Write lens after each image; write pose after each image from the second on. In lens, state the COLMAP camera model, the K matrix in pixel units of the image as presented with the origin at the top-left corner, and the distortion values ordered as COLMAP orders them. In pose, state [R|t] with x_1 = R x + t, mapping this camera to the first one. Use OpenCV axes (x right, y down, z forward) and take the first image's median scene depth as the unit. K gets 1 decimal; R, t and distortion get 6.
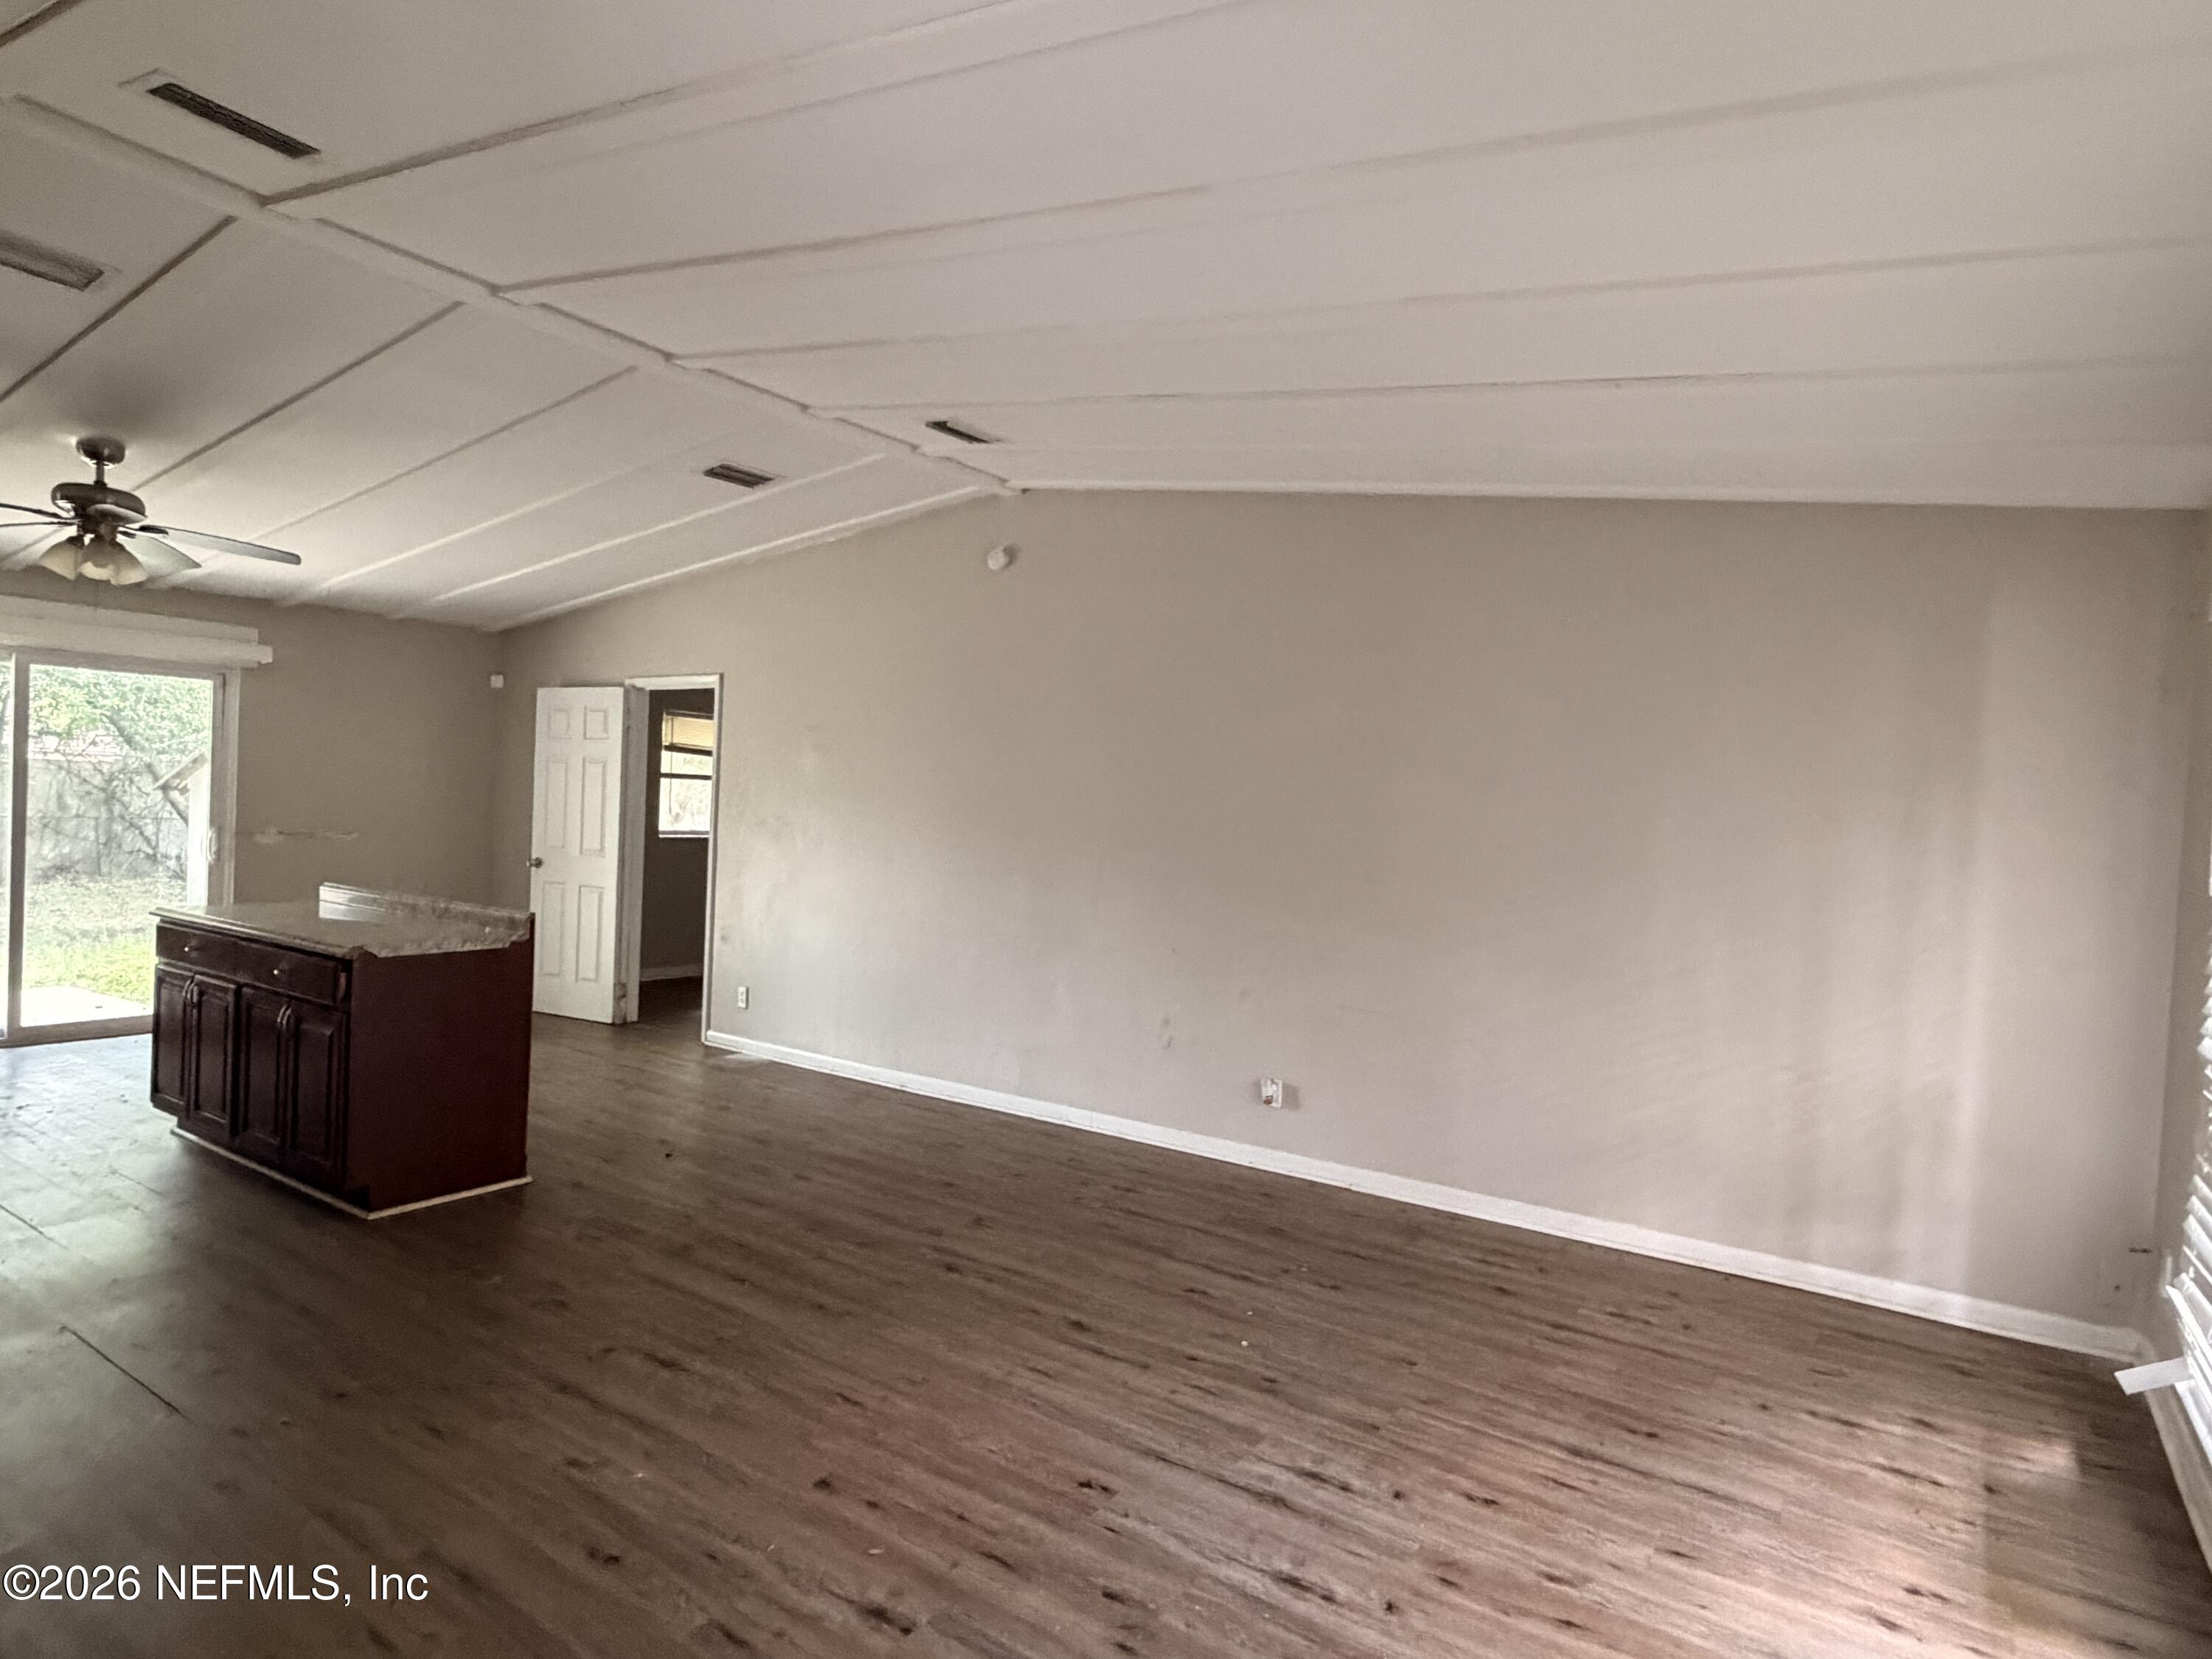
lens RADIAL K [[1254.2, 0, 1100.2], [0, 1254.2, 834.2], [0, 0, 1]] dist [-0.006084, -0.000553]
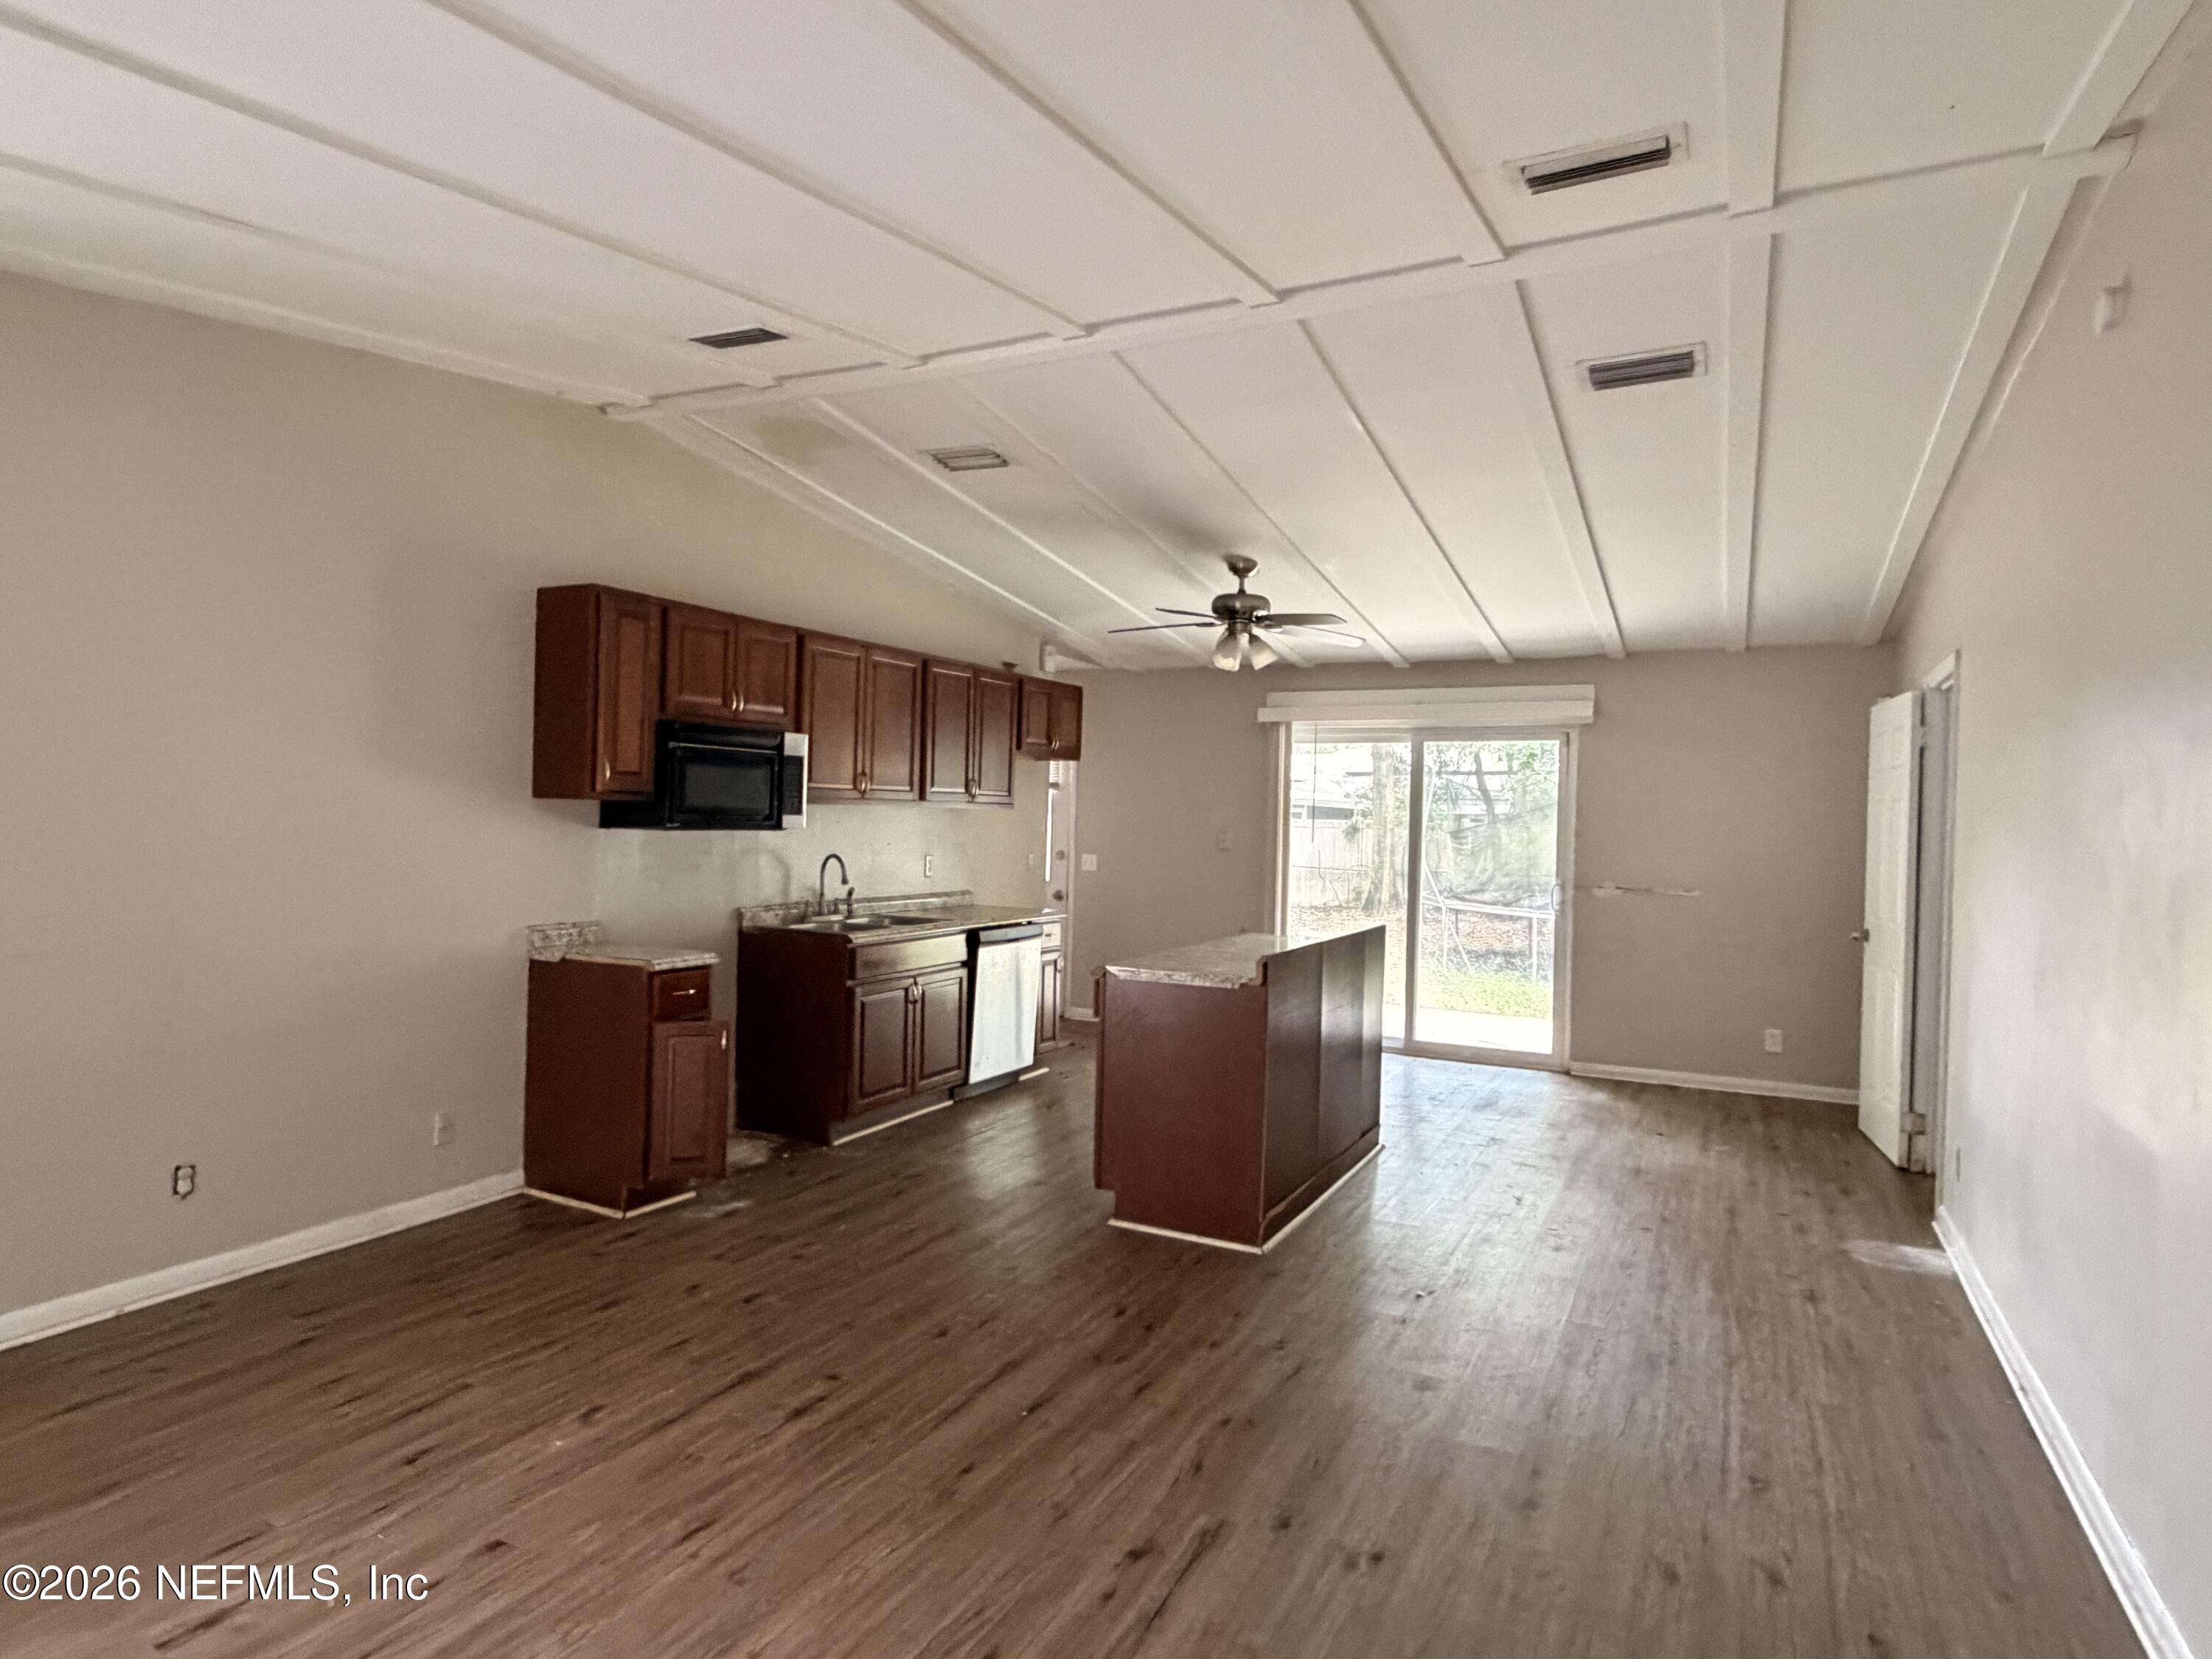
lens RADIAL K [[1254.2, 0, 1100.2], [0, 1254.2, 834.2], [0, 0, 1]] dist [-0.006084, -0.000553]
pose [[0.128061, -0.027526, -0.991384, 0.291254], [-0.039153, 0.998695, -0.032787, 0.005871], [0.990993, 0.043015, 0.126816, 0.497513]]
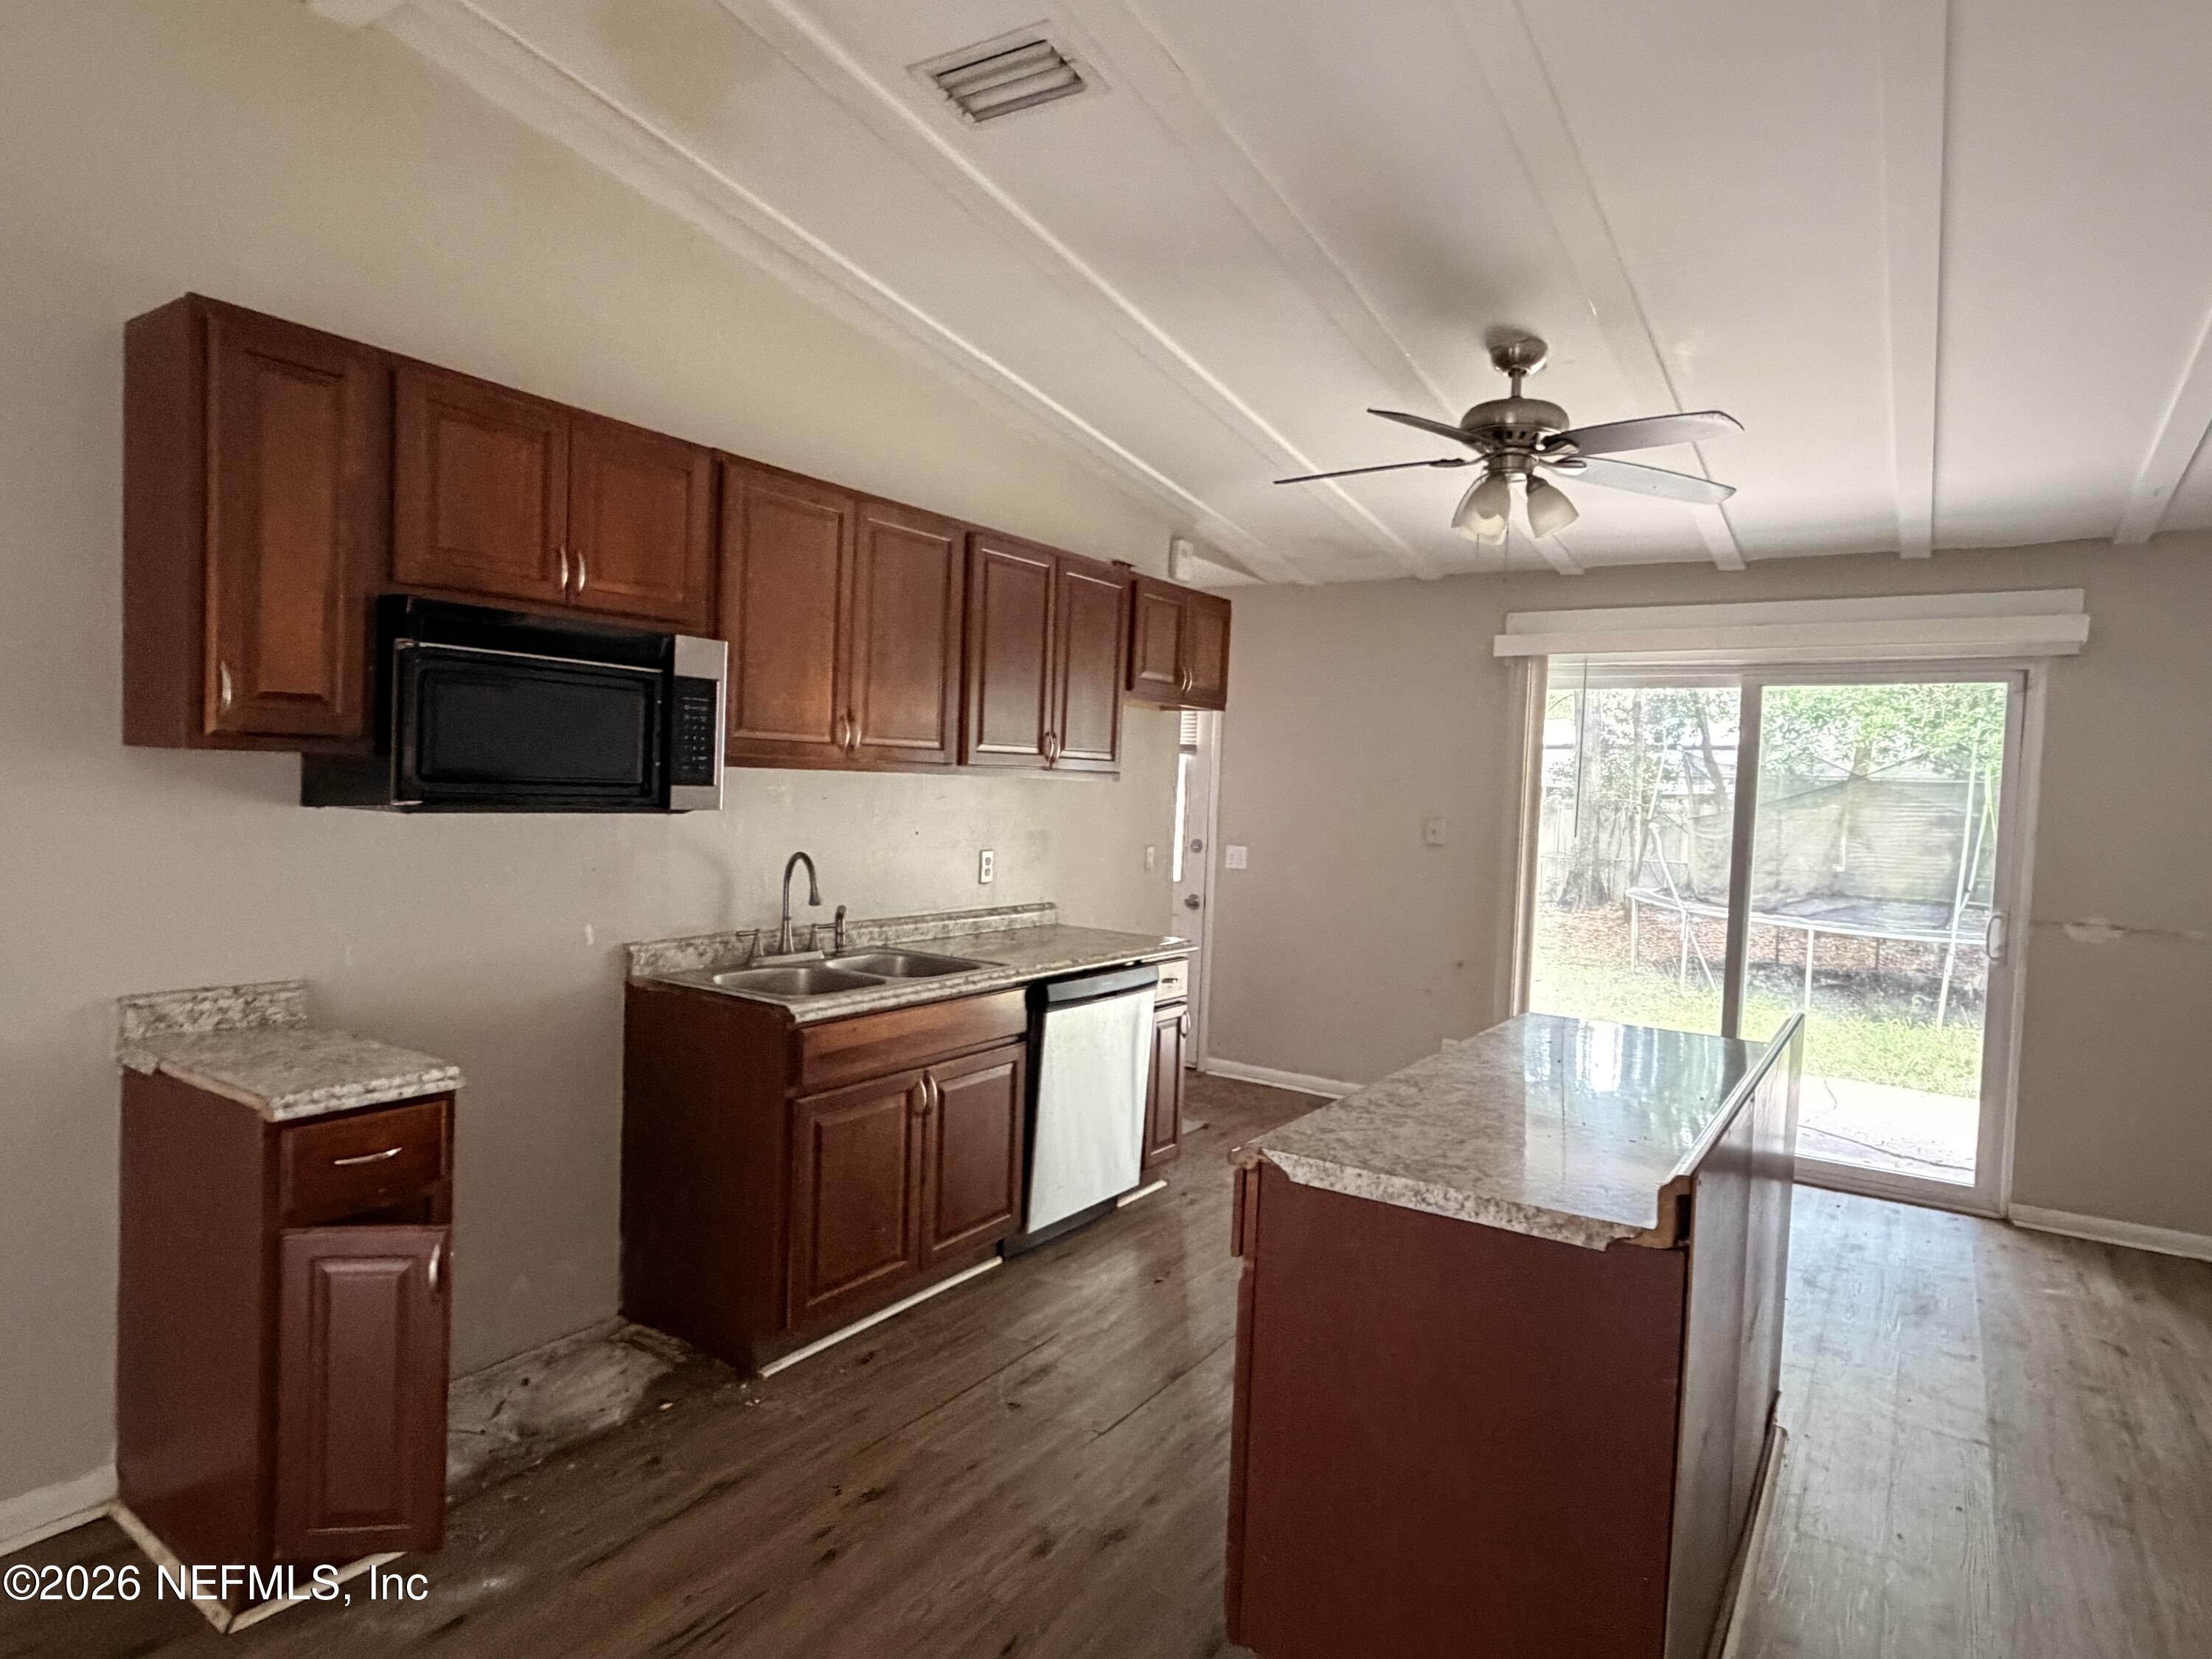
lens RADIAL K [[1254.2, 0, 1100.2], [0, 1254.2, 834.2], [0, 0, 1]] dist [-0.006084, -0.000553]
pose [[0.008415, -0.003834, -0.999957, -0.068016], [-0.060077, 0.998184, -0.004332, -0.013796], [0.998158, 0.060111, 0.008169, 0.542285]]
